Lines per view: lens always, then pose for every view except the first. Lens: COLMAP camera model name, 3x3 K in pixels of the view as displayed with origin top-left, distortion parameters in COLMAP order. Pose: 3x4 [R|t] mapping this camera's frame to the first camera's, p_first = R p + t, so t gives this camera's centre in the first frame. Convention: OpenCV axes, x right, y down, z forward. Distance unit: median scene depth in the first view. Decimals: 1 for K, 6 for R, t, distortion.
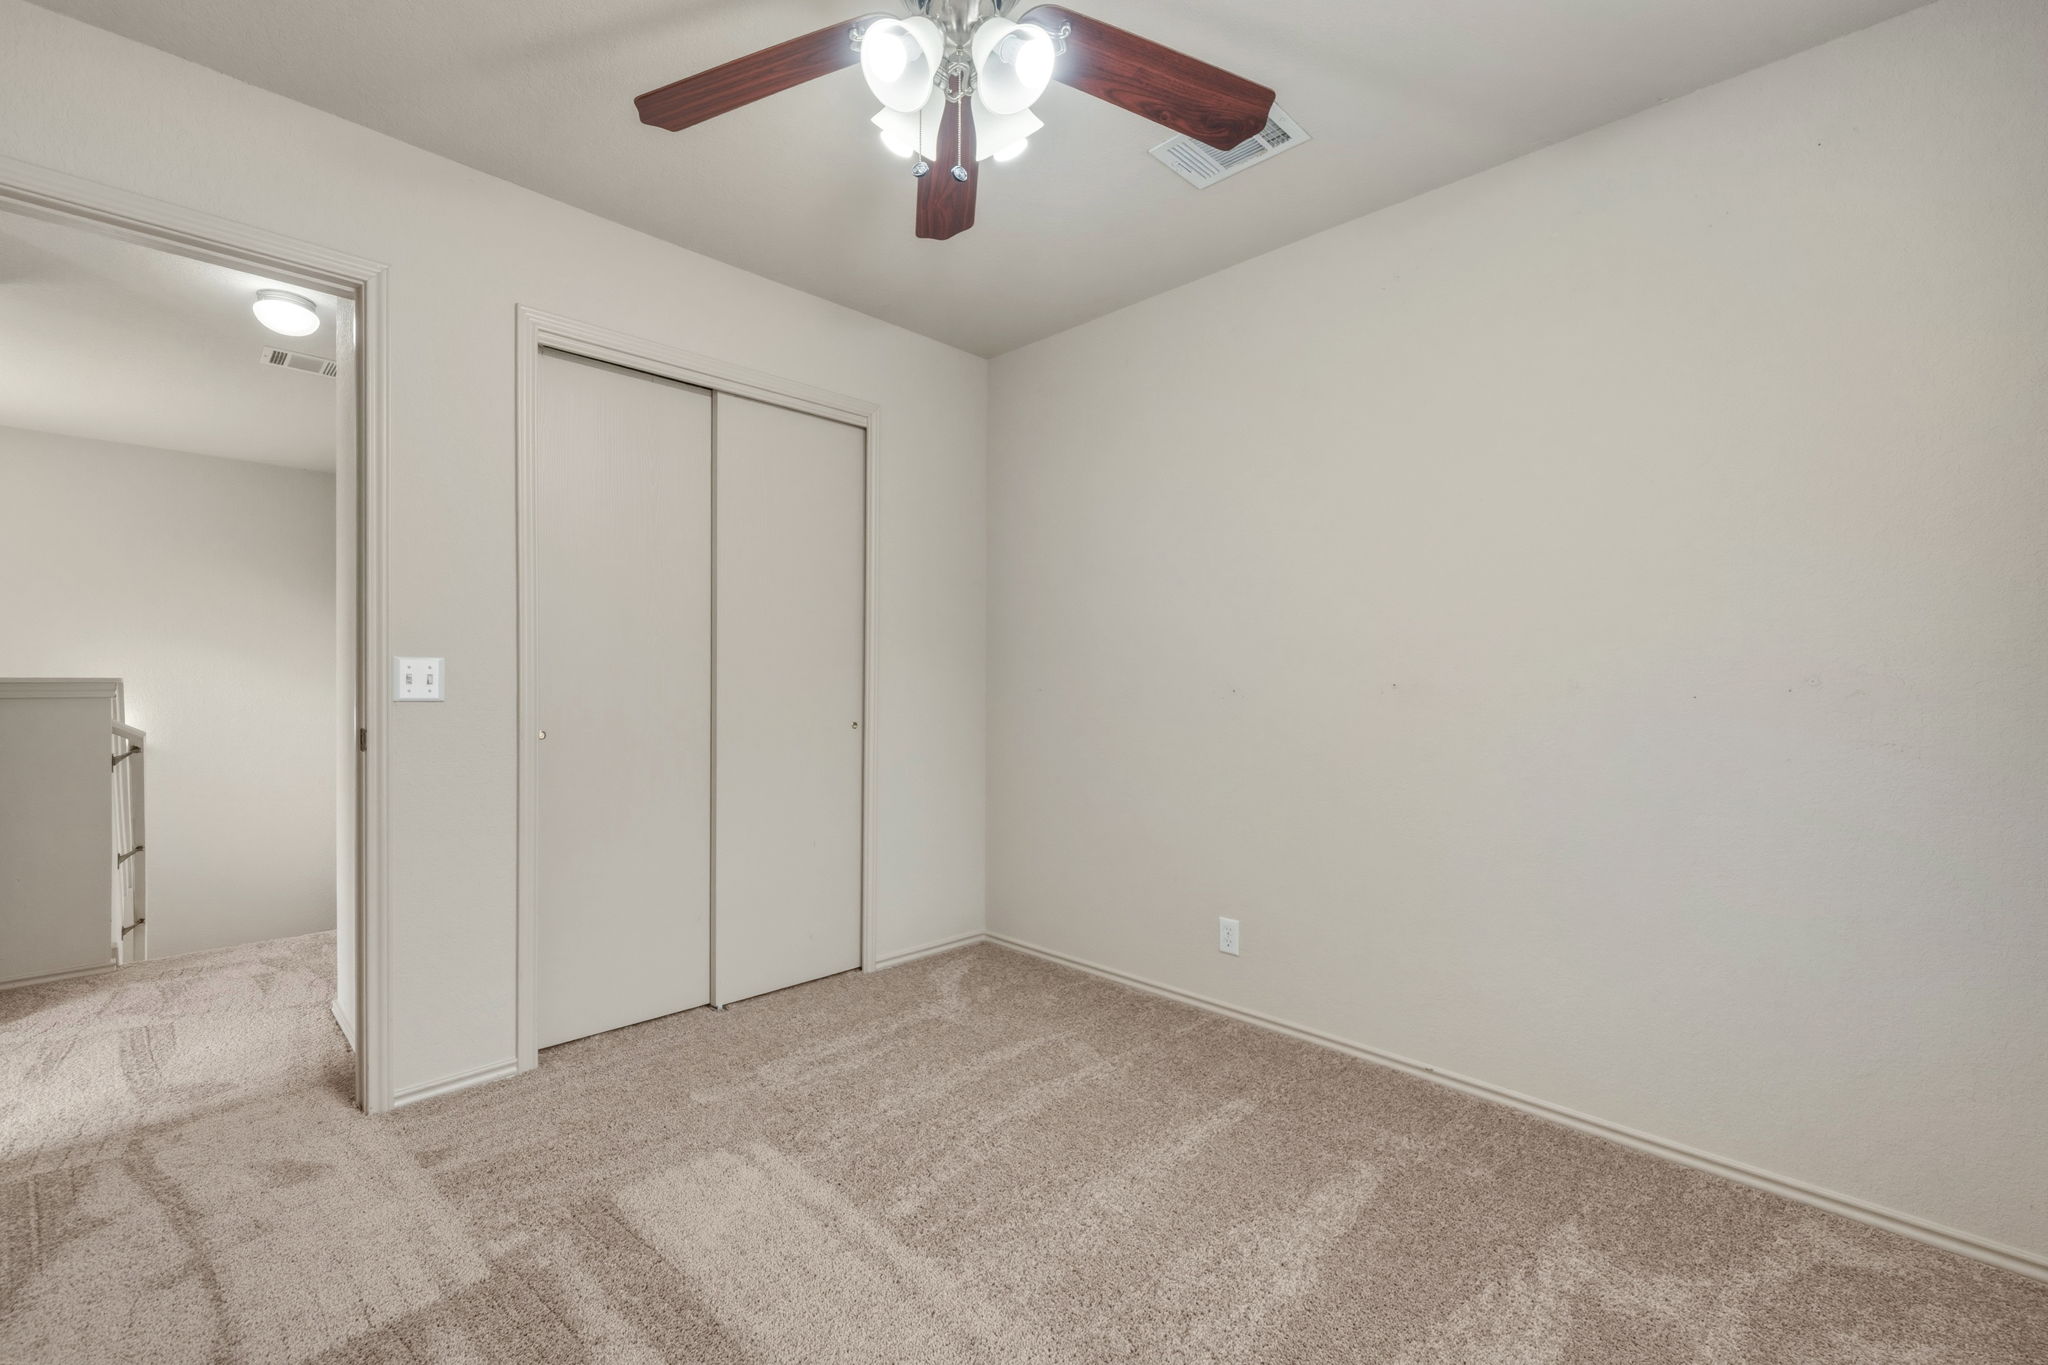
lens RADIAL K [[804.8, 0, 1034.9], [0, 804.8, 675.0], [0, 0, 1]] dist [0.002139, 0.000240]
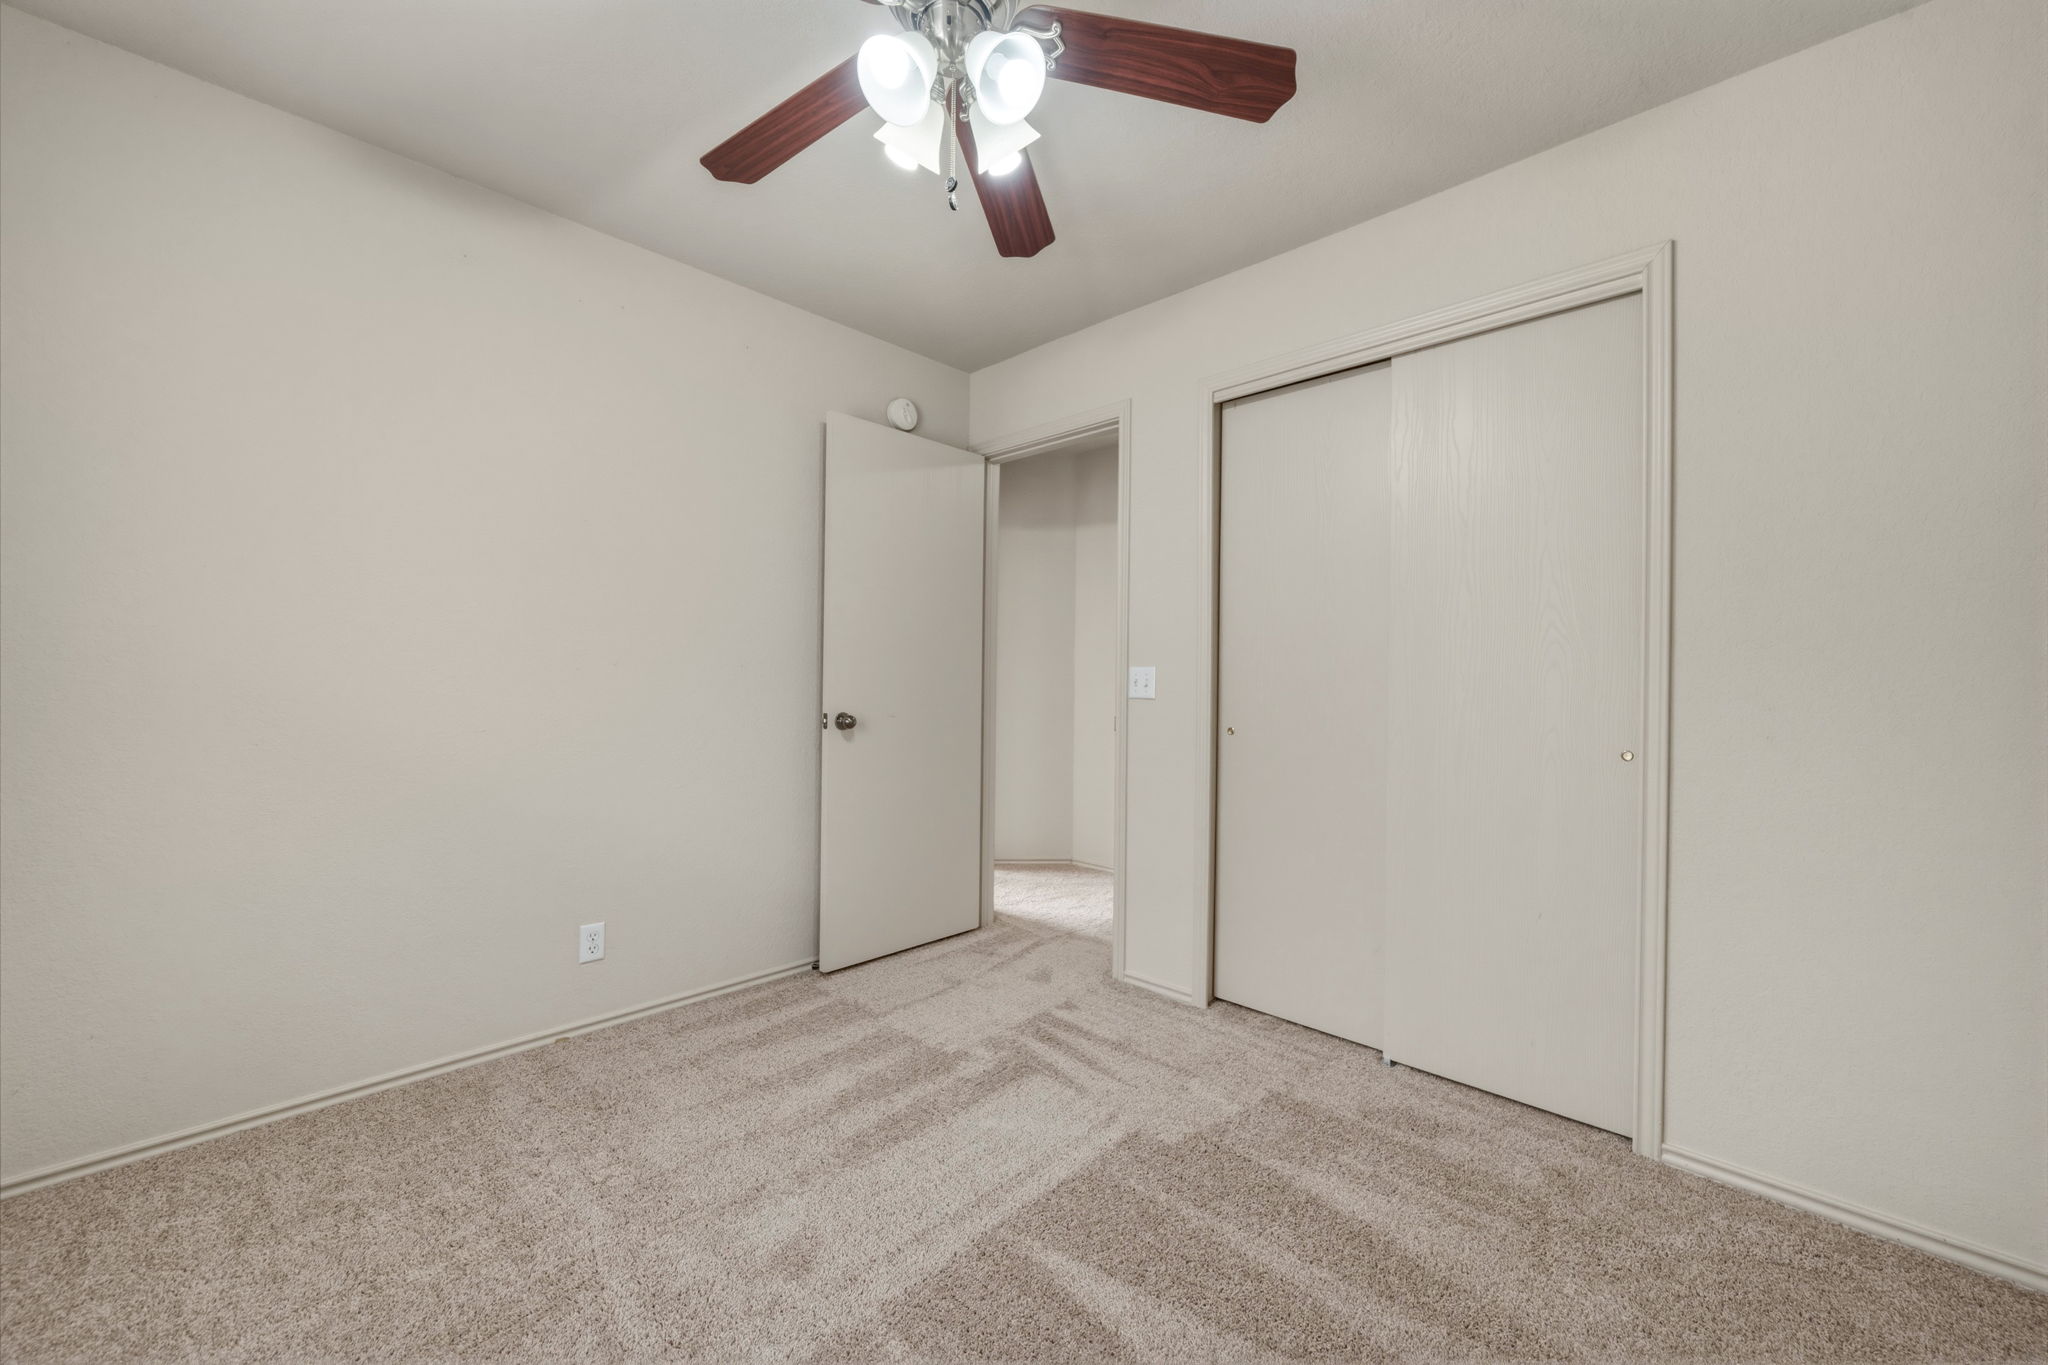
lens RADIAL K [[835.1, 0, 1024.0], [0, 835.1, 682.5], [0, 0, 1]] dist [-0.000102, -0.000033]
pose [[0.008593, -0.007603, -0.999934, 0.683941], [-0.009557, 0.999925, -0.007685, 0.017277], [0.999917, 0.009623, 0.008520, 0.788019]]
